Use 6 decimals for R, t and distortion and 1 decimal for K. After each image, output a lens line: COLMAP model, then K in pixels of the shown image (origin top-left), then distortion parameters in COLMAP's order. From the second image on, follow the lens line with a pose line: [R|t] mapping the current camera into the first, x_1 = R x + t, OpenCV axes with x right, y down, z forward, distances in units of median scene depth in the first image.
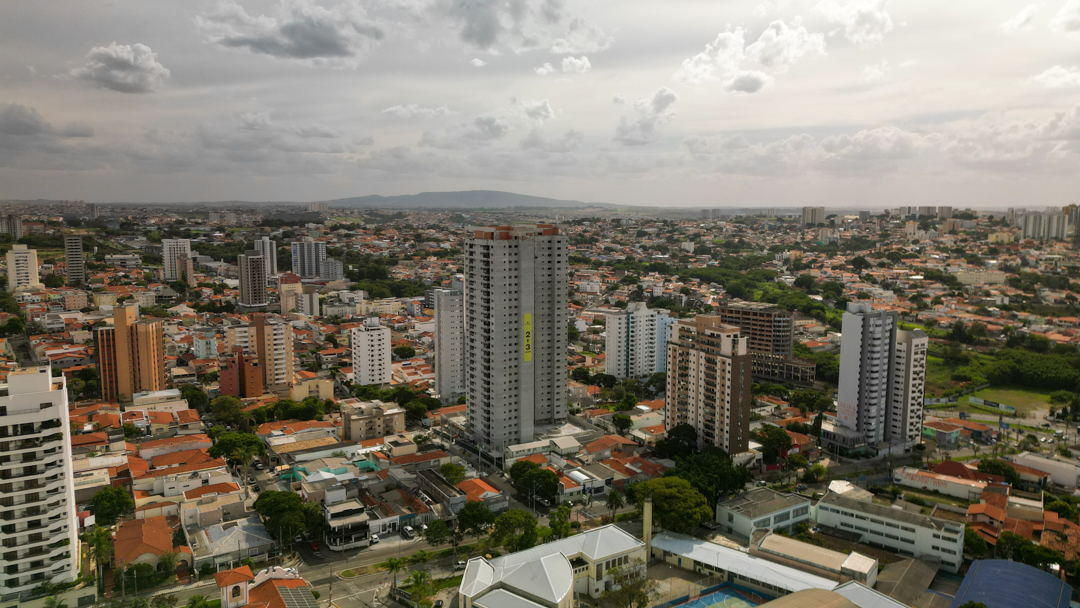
lens RADIAL K [[759.2, 0, 540.0], [0, 759.2, 304.0], [0, 0, 1]] dist [0.087087, -0.095299]
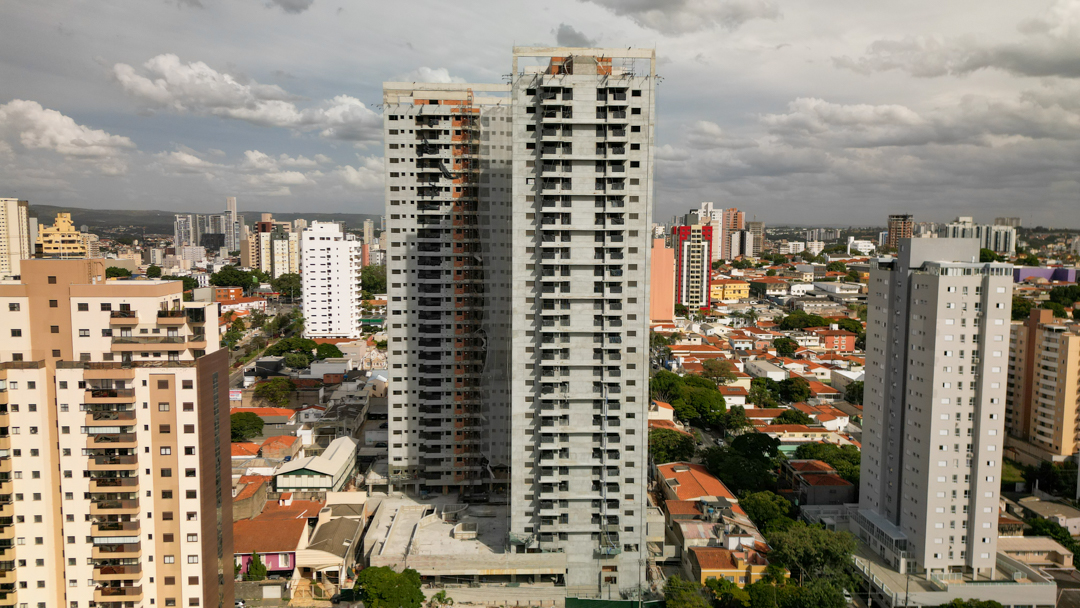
lens RADIAL K [[751.5, 0, 539.2], [0, 751.5, 300.9], [0, 0, 1]] dist [0.072518, -0.071912]
pose [[-0.471495, 0.077436, -0.878463, 0.288982], [-0.124271, 0.980363, 0.153117, -0.030833], [0.873069, 0.181361, -0.452613, 0.924360]]
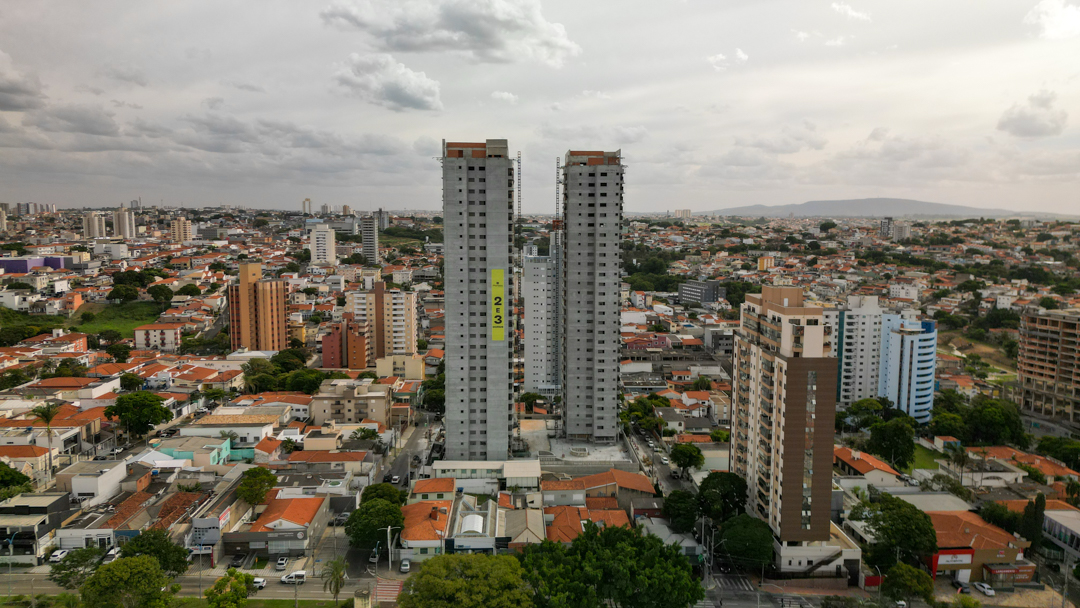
lens RADIAL K [[751.5, 0, 539.2], [0, 751.5, 300.9], [0, 0, 1]] dist [0.072518, -0.071912]
pose [[0.878311, 0.055806, -0.474822, 0.228155], [-0.064842, 0.997892, -0.002660, 0.027169], [0.473673, 0.033124, 0.880078, 0.294370]]
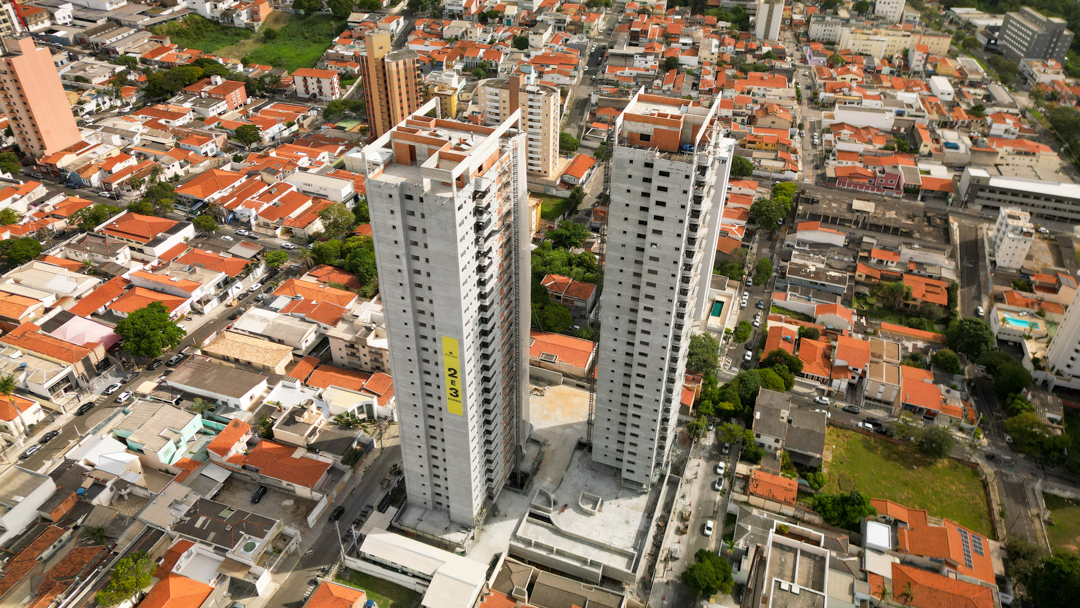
lens RADIAL K [[751.5, 0, 539.2], [0, 751.5, 300.9], [0, 0, 1]] dist [0.072518, -0.071912]
pose [[0.628682, 0.453952, -0.631417, 0.204754], [-0.111922, 0.856305, 0.504197, -0.167895], [0.769567, -0.246310, 0.589151, 0.529130]]
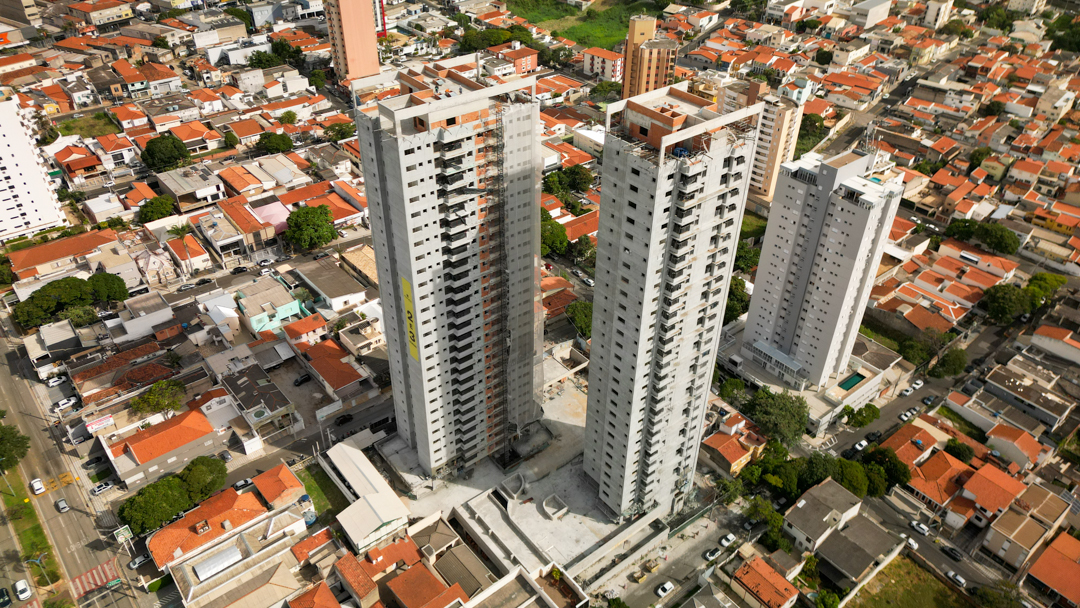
lens RADIAL K [[753.1, 0, 540.0], [0, 753.1, 304.0], [0, 0, 1]] dist [0.059105, -0.067397]
pose [[0.142489, 0.574931, -0.805699, 0.265491], [-0.142411, 0.817444, 0.558126, -0.172955], [0.979498, 0.035214, 0.198354, 0.674683]]
